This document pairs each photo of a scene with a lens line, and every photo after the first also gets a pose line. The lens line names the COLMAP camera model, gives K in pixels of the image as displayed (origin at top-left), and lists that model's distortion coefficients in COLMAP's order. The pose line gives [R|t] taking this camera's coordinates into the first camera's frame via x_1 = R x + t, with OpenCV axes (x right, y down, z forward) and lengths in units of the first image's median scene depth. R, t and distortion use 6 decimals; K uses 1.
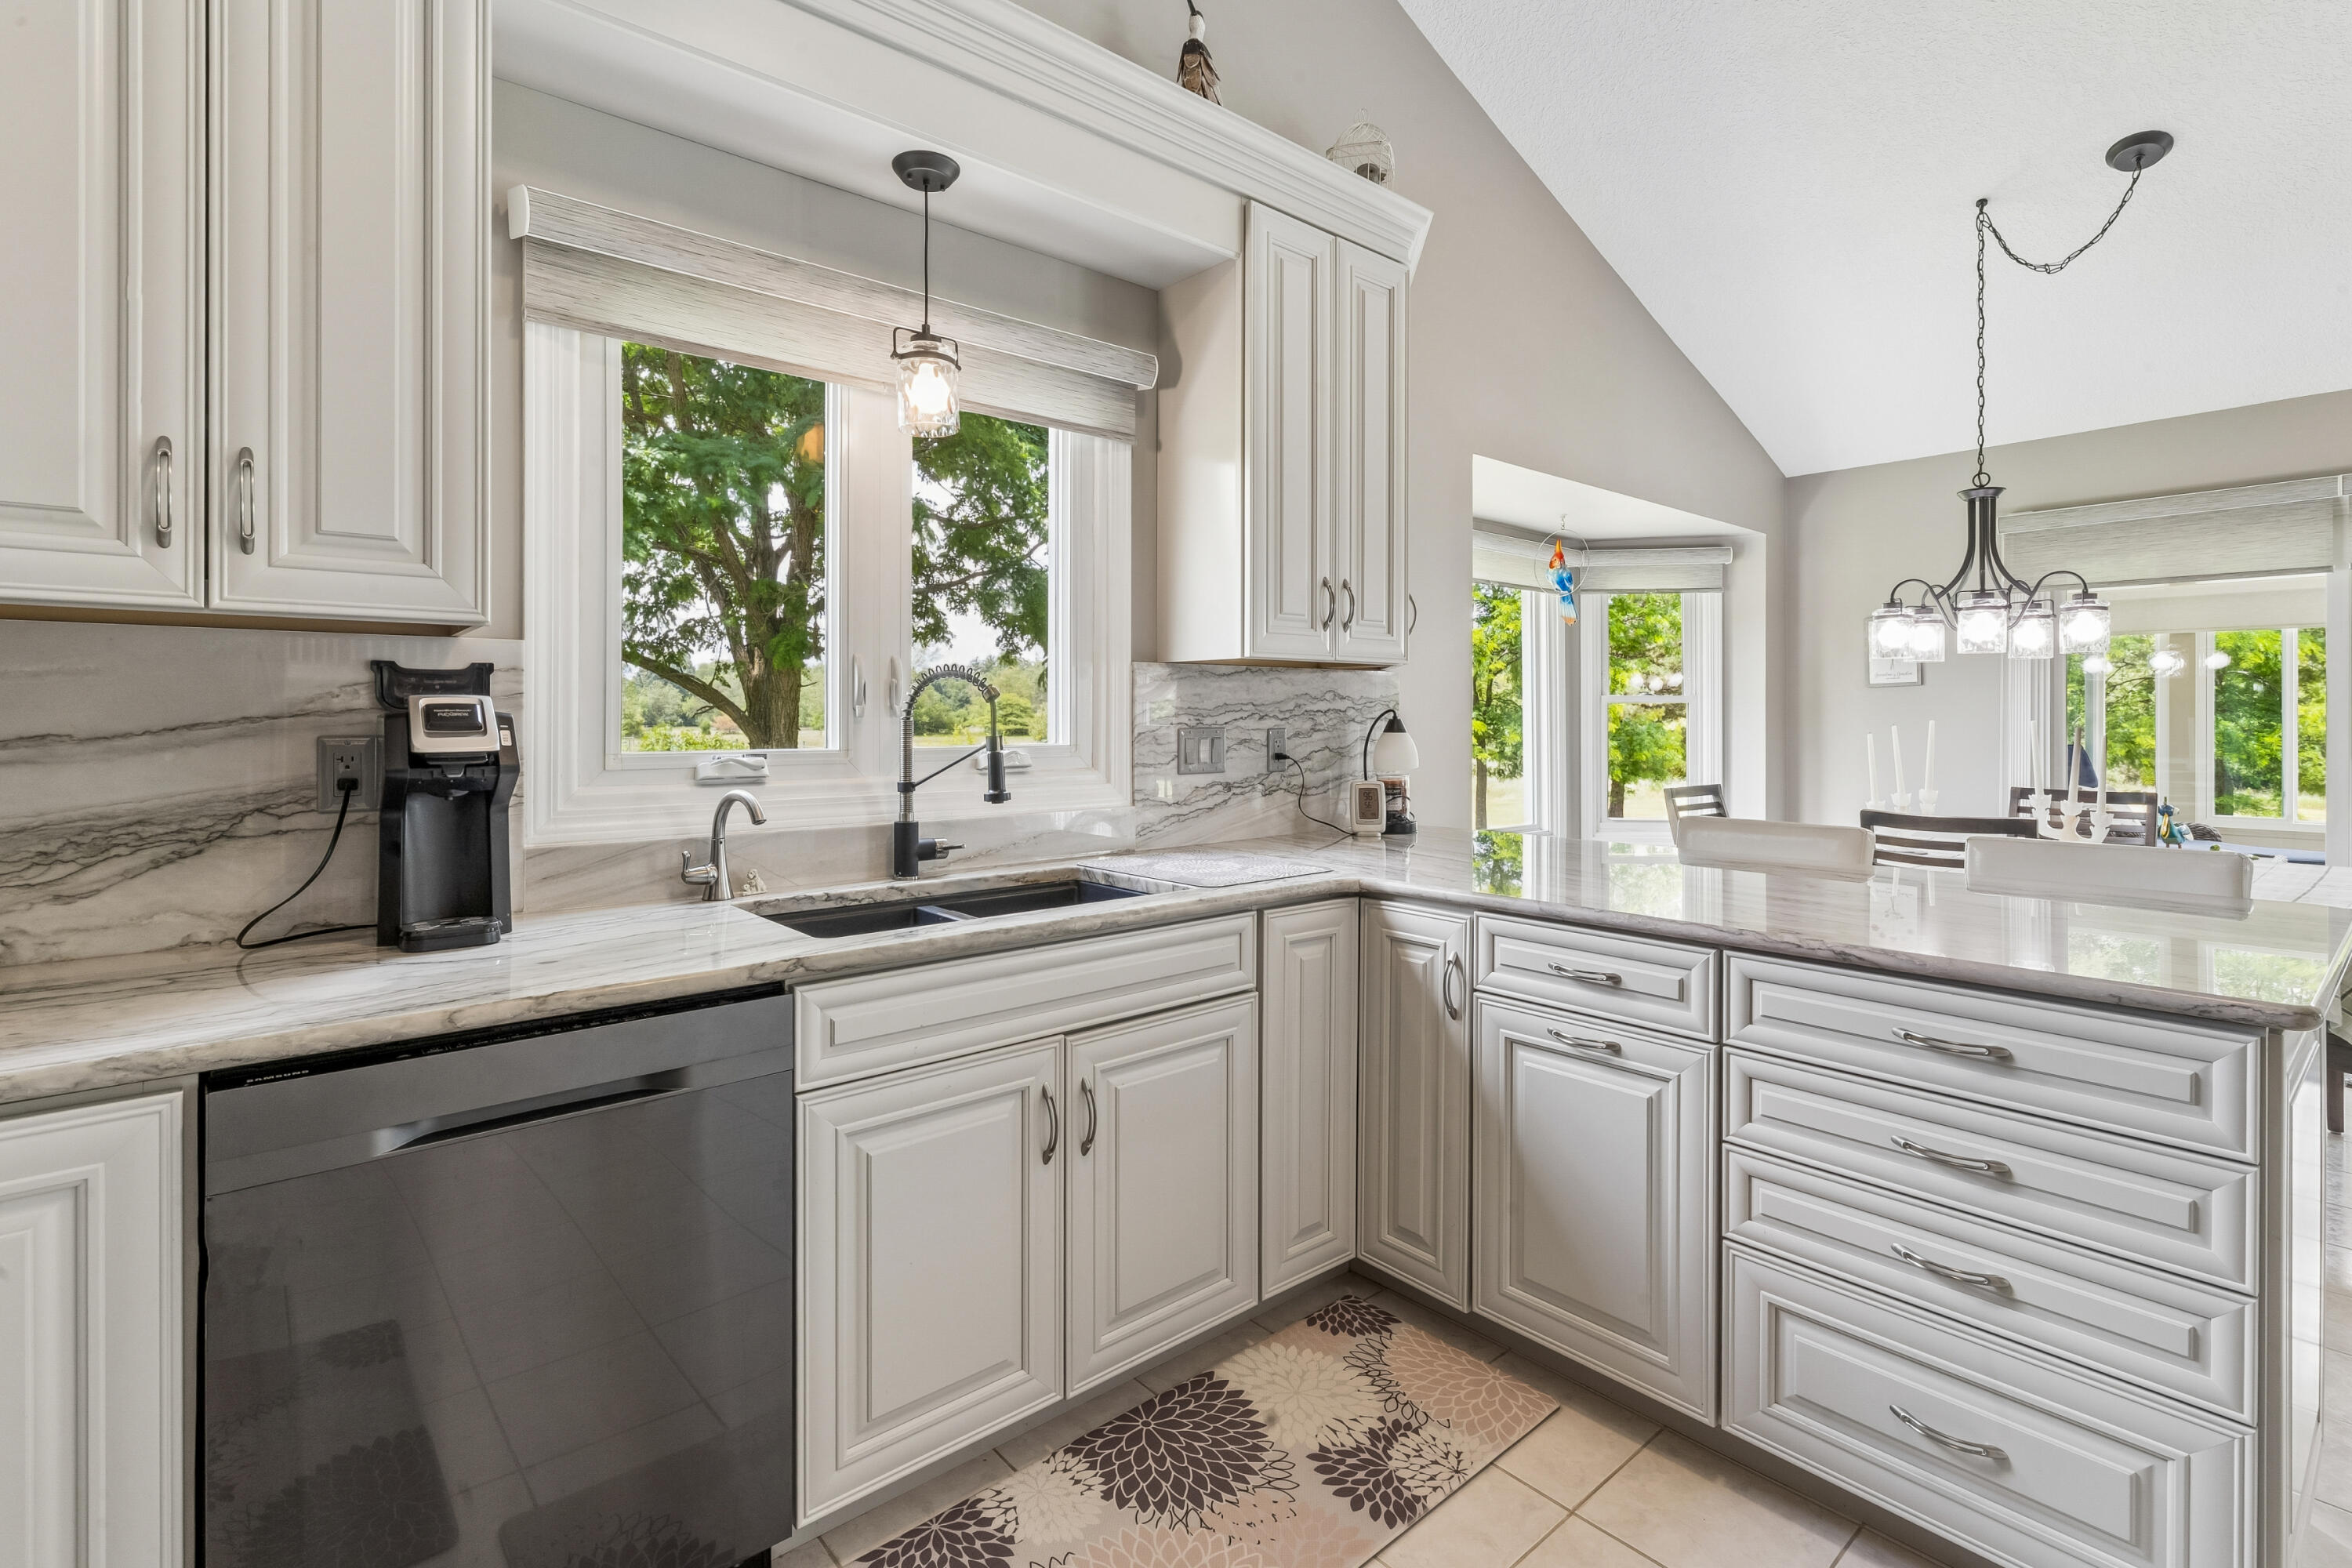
lens RADIAL K [[1087.0, 0, 1174.3], [0, 1087.0, 723.1], [0, 0, 1]] dist [-0.001506, 0.000484]
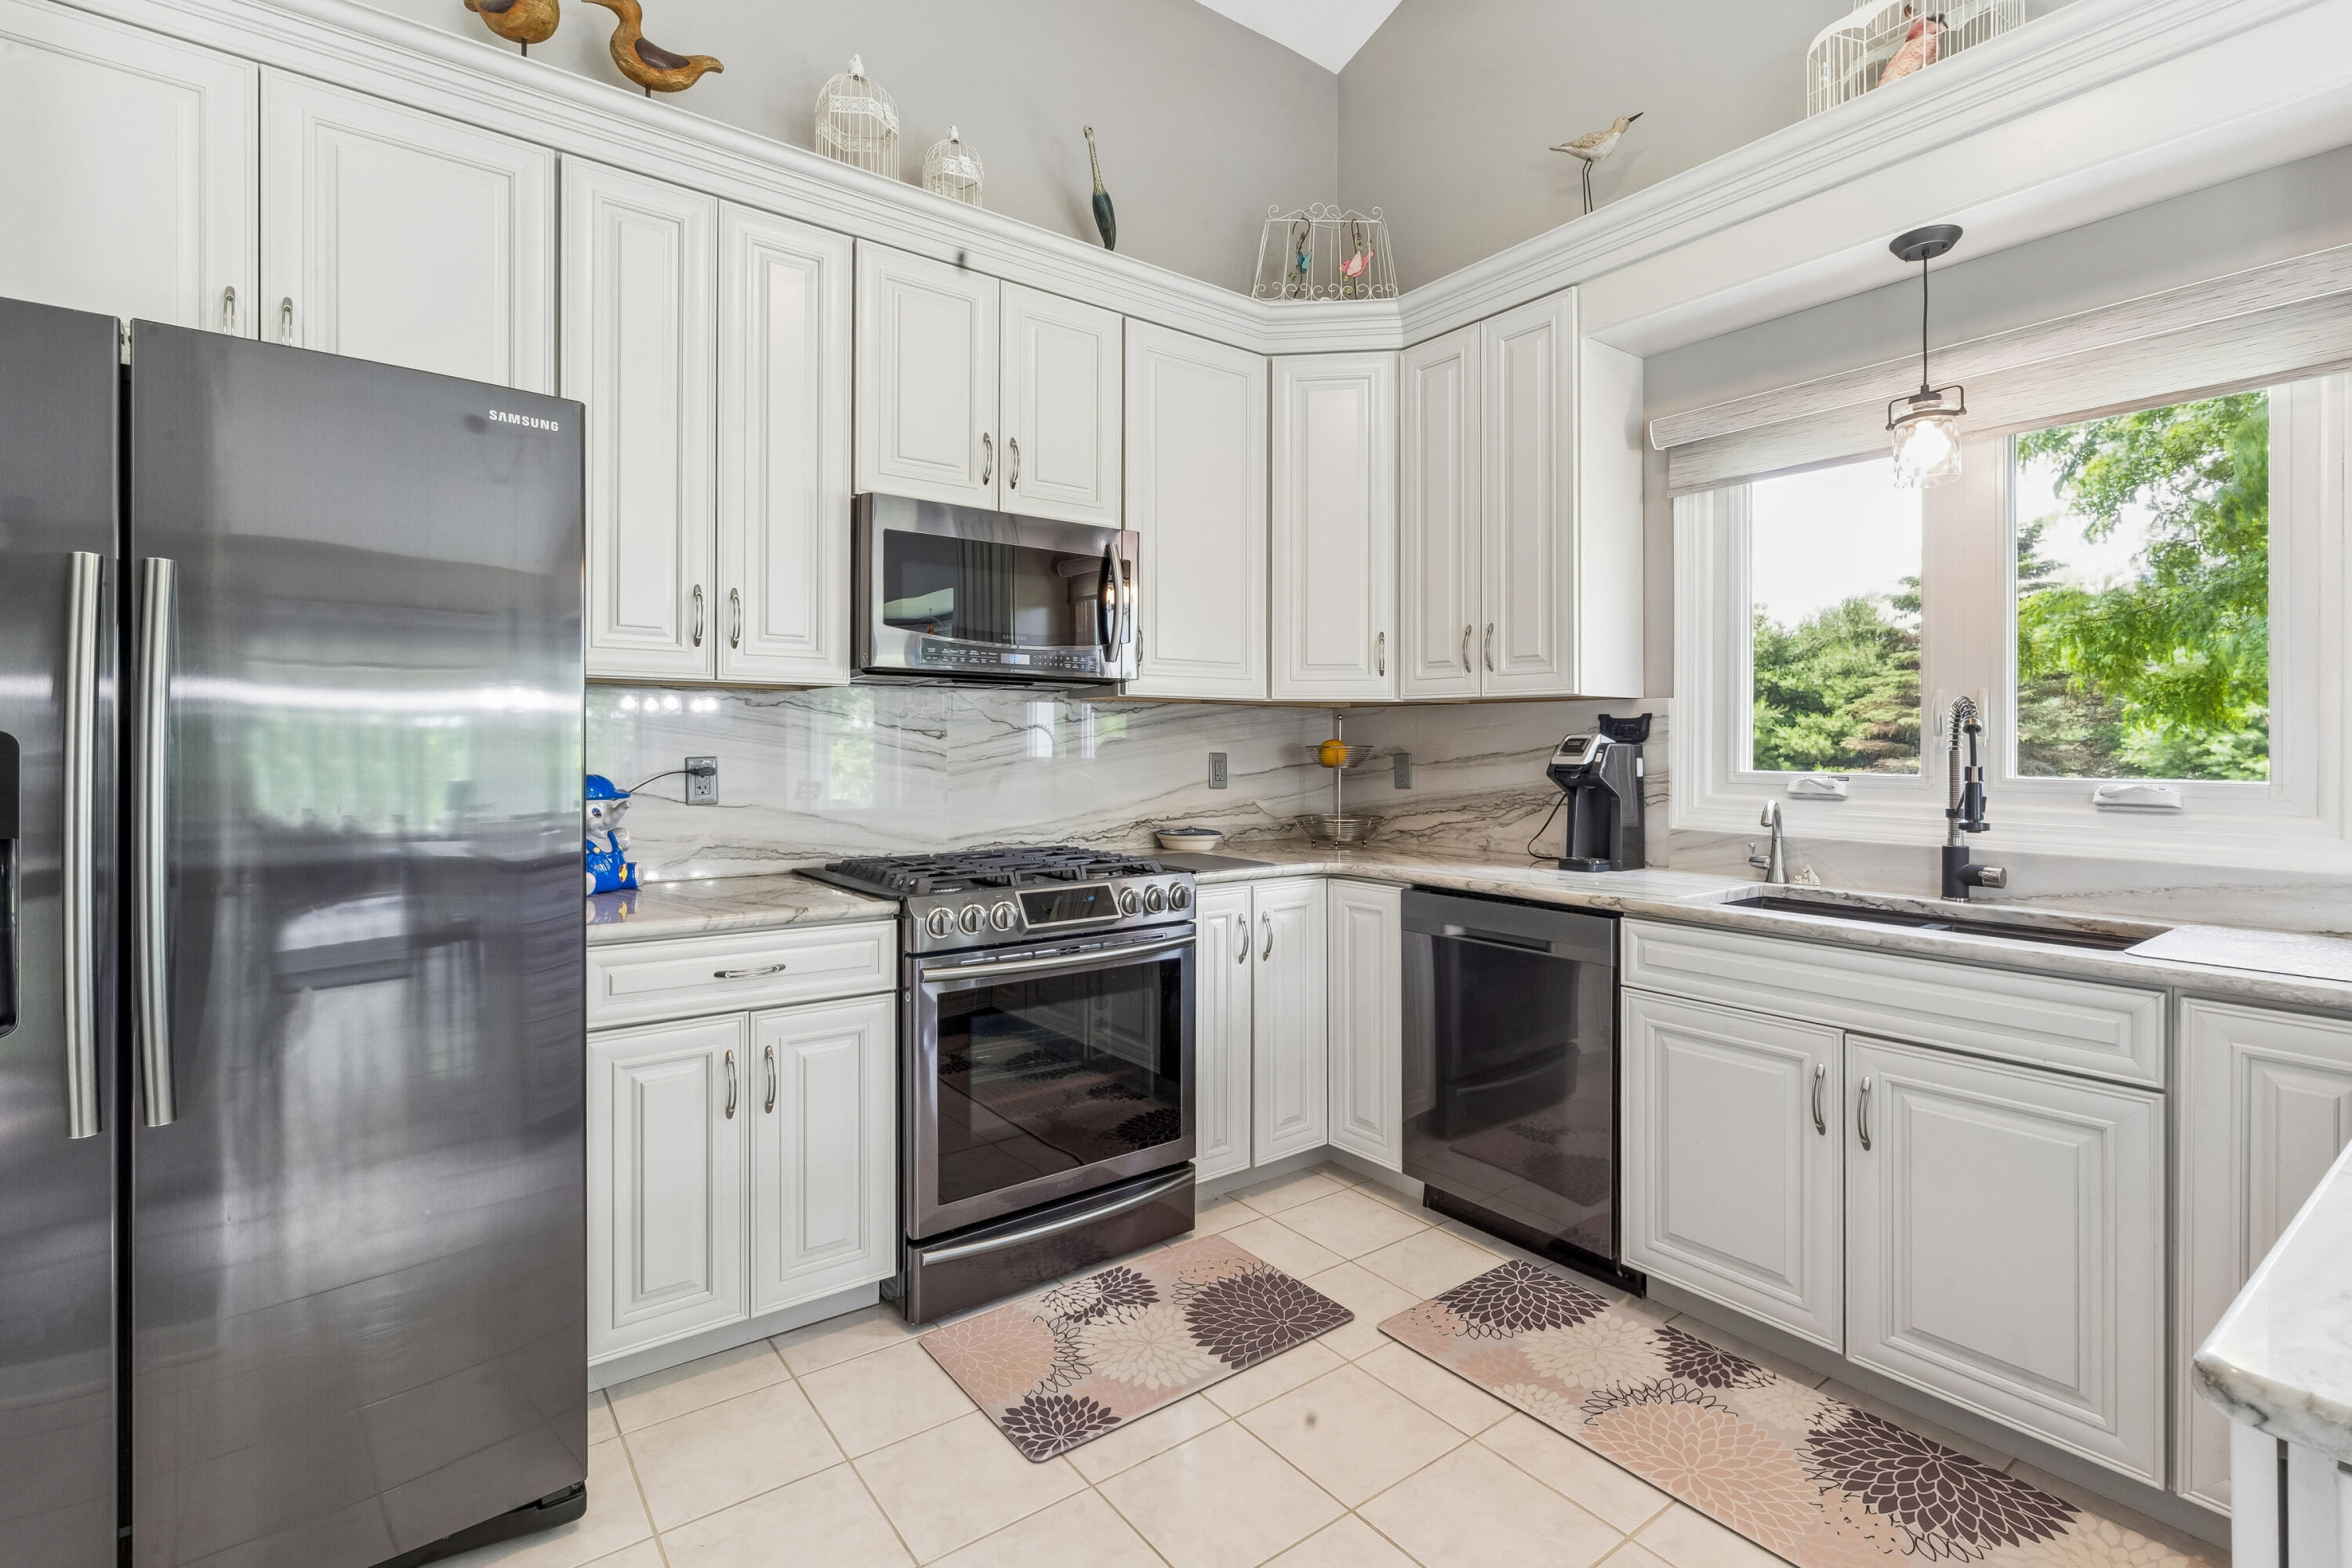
lens RADIAL K [[1065.7, 0, 1176.4], [0, 1065.7, 773.5], [0, 0, 1]] dist [-0.002383, 0.000622]
pose [[-0.065661, 0.027564, -0.997461, 0.953964], [-0.010546, 0.999543, 0.028316, -0.001650], [0.997786, 0.012378, -0.065340, 0.354339]]
